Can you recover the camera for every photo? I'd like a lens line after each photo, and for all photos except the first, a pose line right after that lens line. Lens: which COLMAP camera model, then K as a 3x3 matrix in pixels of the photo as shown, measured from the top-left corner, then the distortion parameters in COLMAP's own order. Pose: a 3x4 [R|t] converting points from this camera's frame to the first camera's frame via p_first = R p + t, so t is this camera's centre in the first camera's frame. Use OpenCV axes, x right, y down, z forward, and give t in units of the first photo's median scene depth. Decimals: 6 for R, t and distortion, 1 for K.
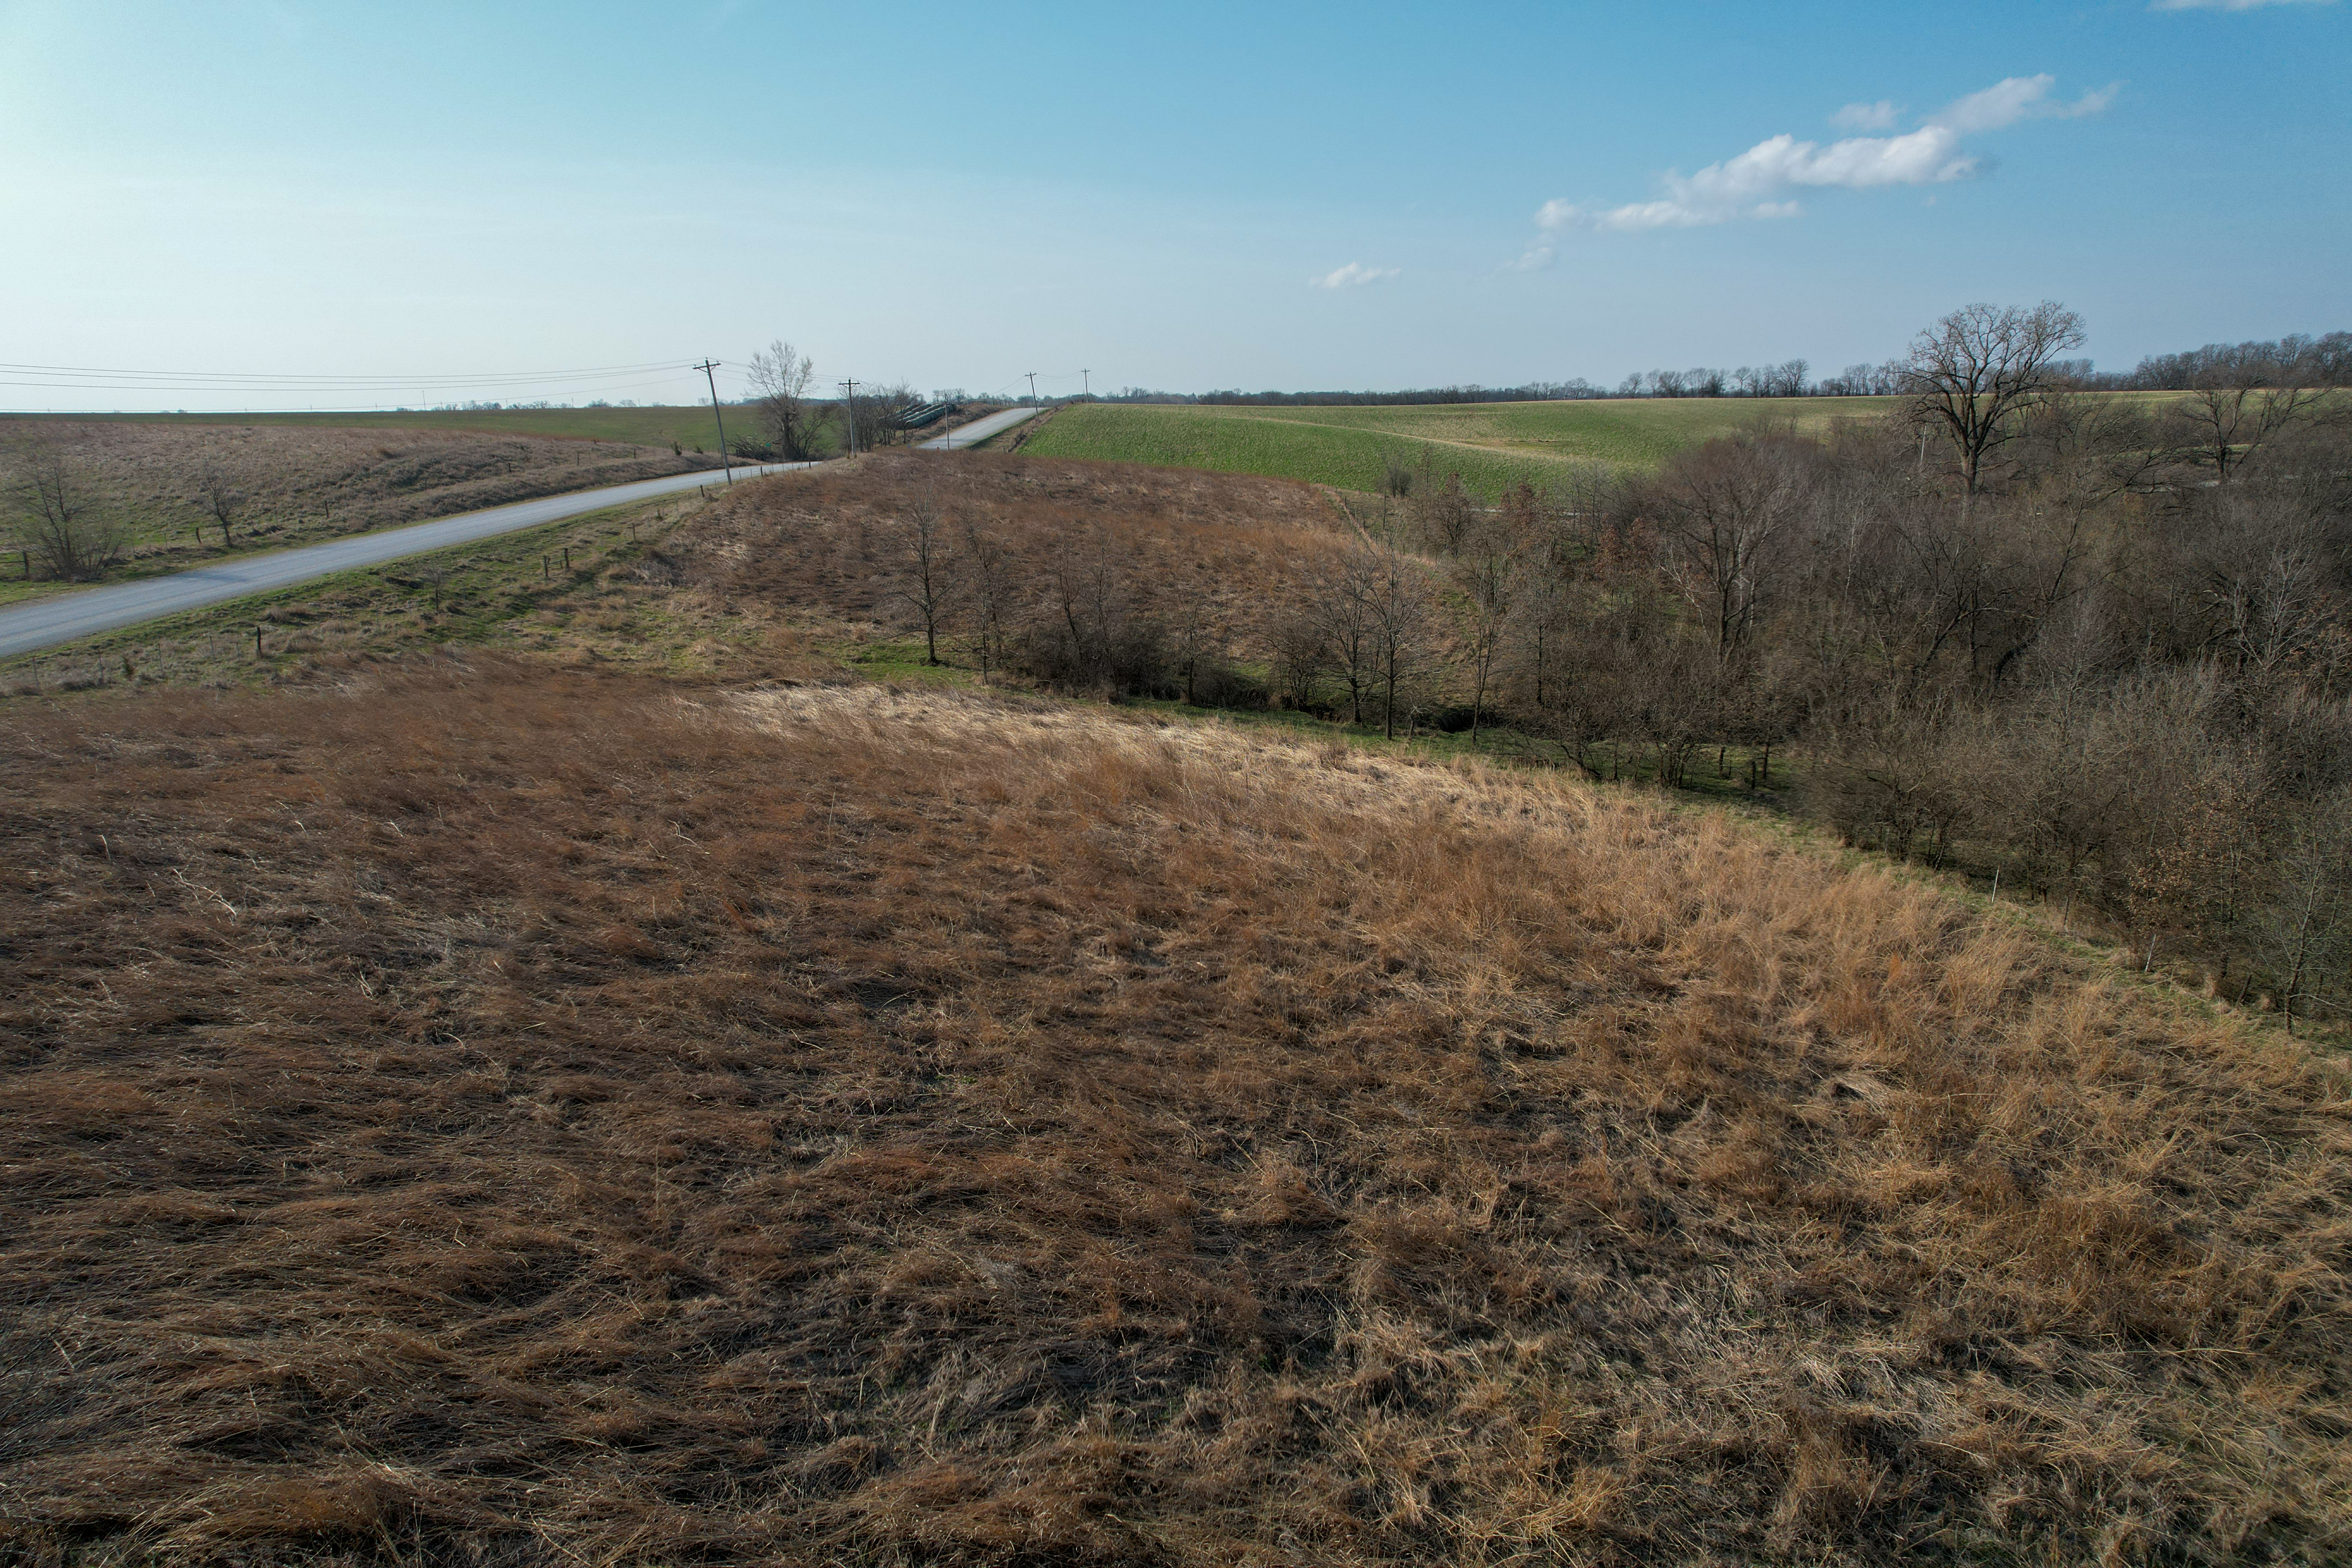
lens RADIAL K [[1505.8, 0, 1170.0], [0, 1505.8, 782.7], [0, 0, 1]] dist [-0.068907, 0.060476]
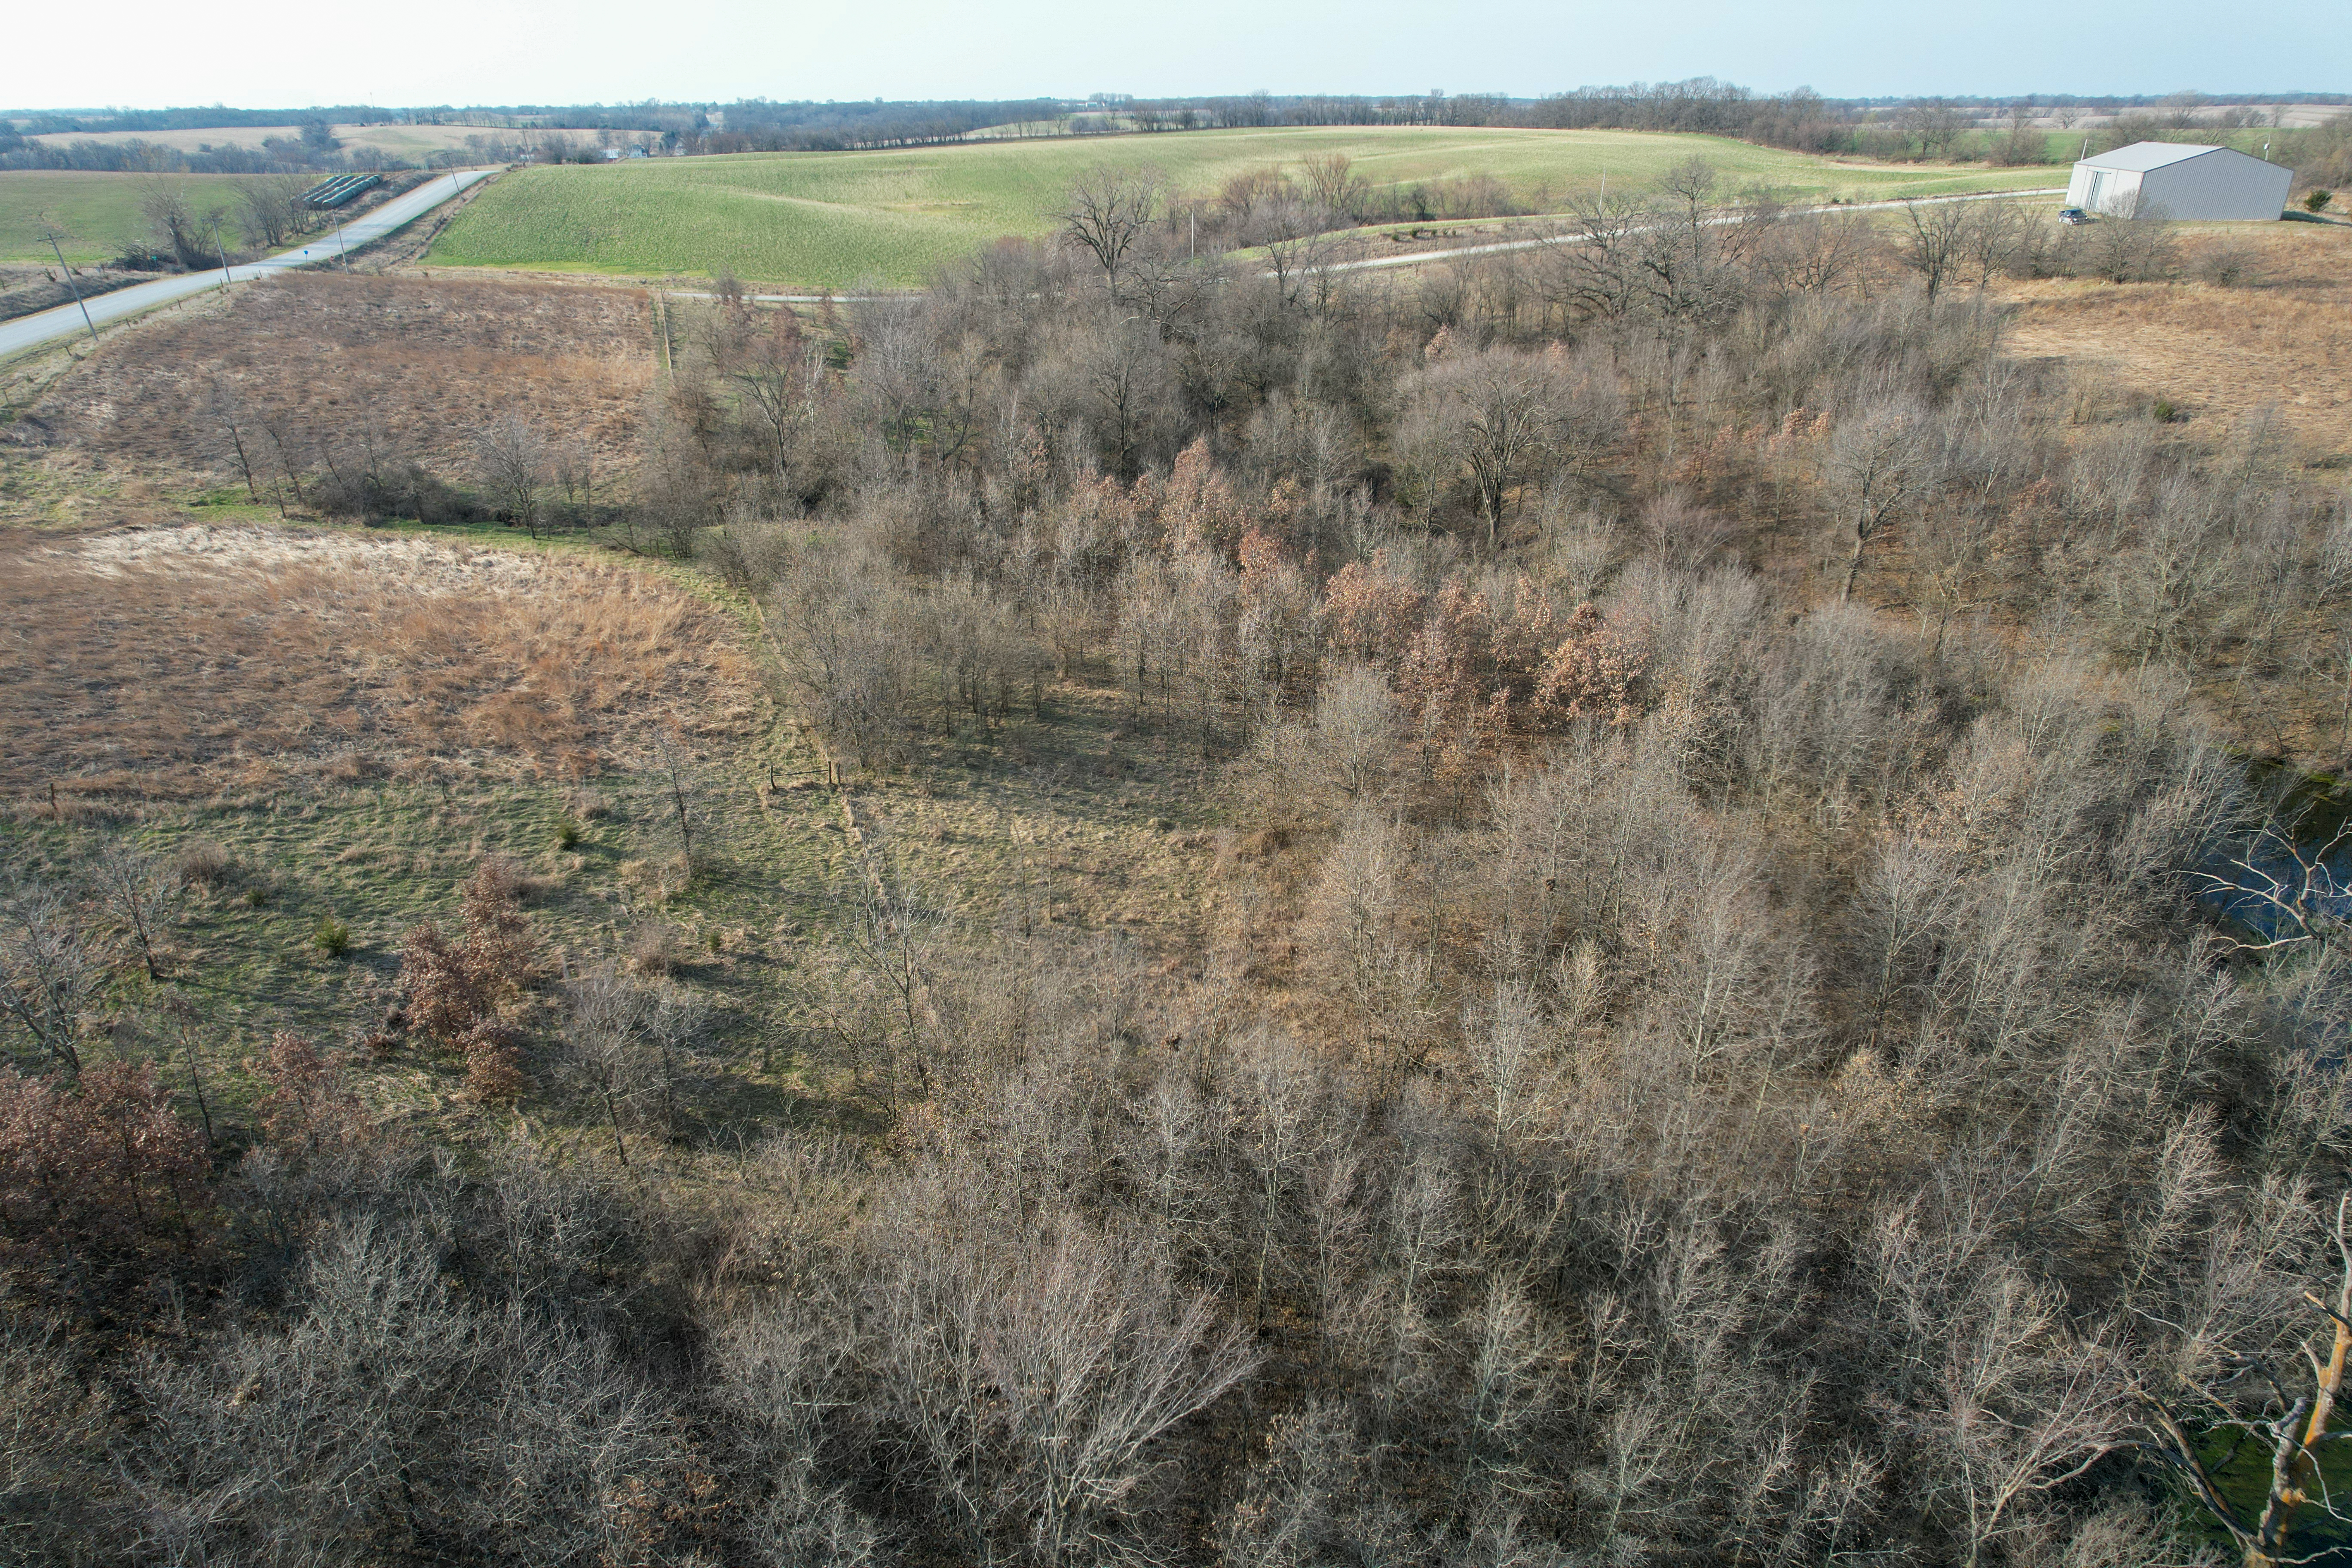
lens RADIAL K [[1505.8, 0, 1176.0], [0, 1505.8, 797.5], [0, 0, 1]] dist [-0.068907, 0.060476]
pose [[0.960765, -0.112486, 0.253529, 0.291236], [0.062907, 0.978623, 0.195803, -0.020684], [-0.270134, -0.172172, 0.947304, -0.632067]]
